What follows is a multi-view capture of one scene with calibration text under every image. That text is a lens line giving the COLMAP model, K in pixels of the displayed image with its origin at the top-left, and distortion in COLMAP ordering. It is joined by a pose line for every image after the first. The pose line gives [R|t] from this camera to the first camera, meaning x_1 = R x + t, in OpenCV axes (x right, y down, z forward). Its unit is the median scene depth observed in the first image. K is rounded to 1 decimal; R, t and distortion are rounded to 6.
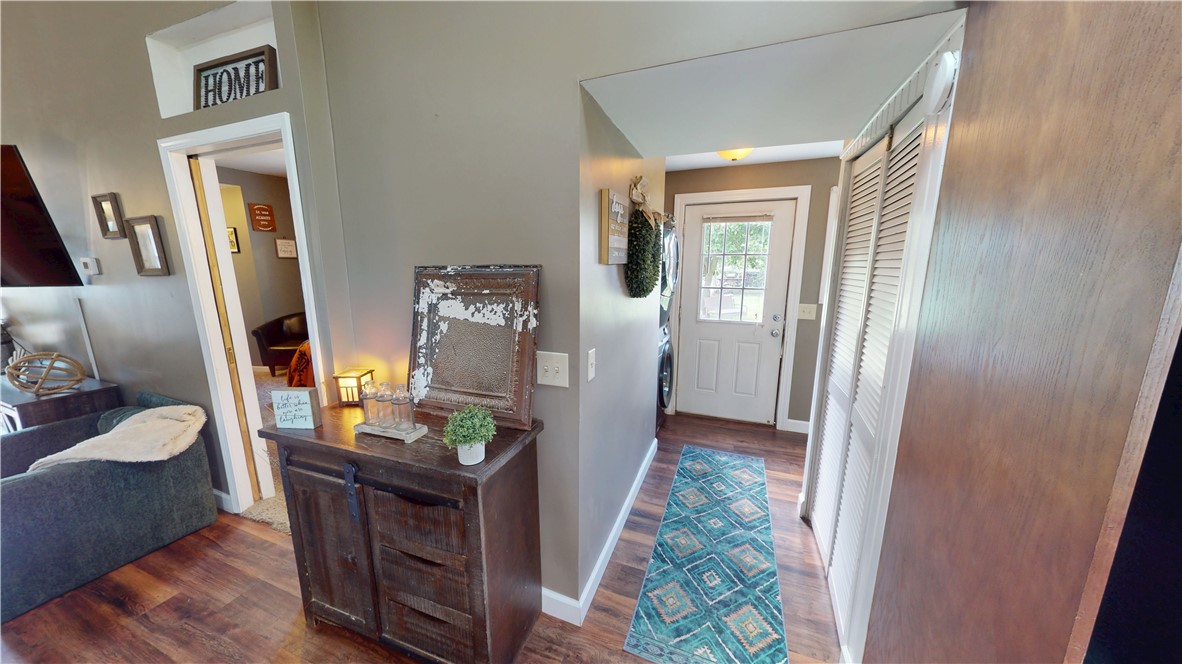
lens RADIAL K [[373.9, 0, 593.8], [0, 373.9, 334.7], [0, 0, 1]] dist [-0.000066, 0.000266]
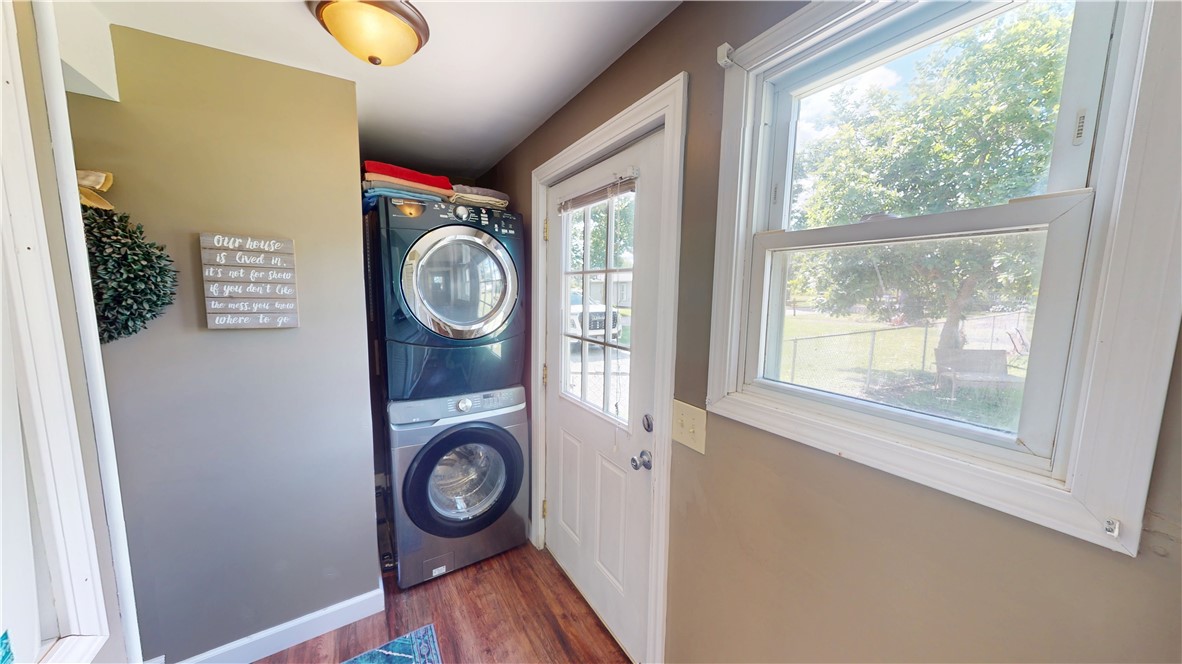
lens RADIAL K [[373.9, 0, 592.0], [0, 373.9, 336.0], [0, 0, 1]] dist [-0.000066, 0.000266]
pose [[0.802644, 0.078201, -0.591310, 0.692528], [-0.122548, 0.991839, -0.035174, -0.121494], [0.583734, 0.100696, 0.805677, 0.646690]]
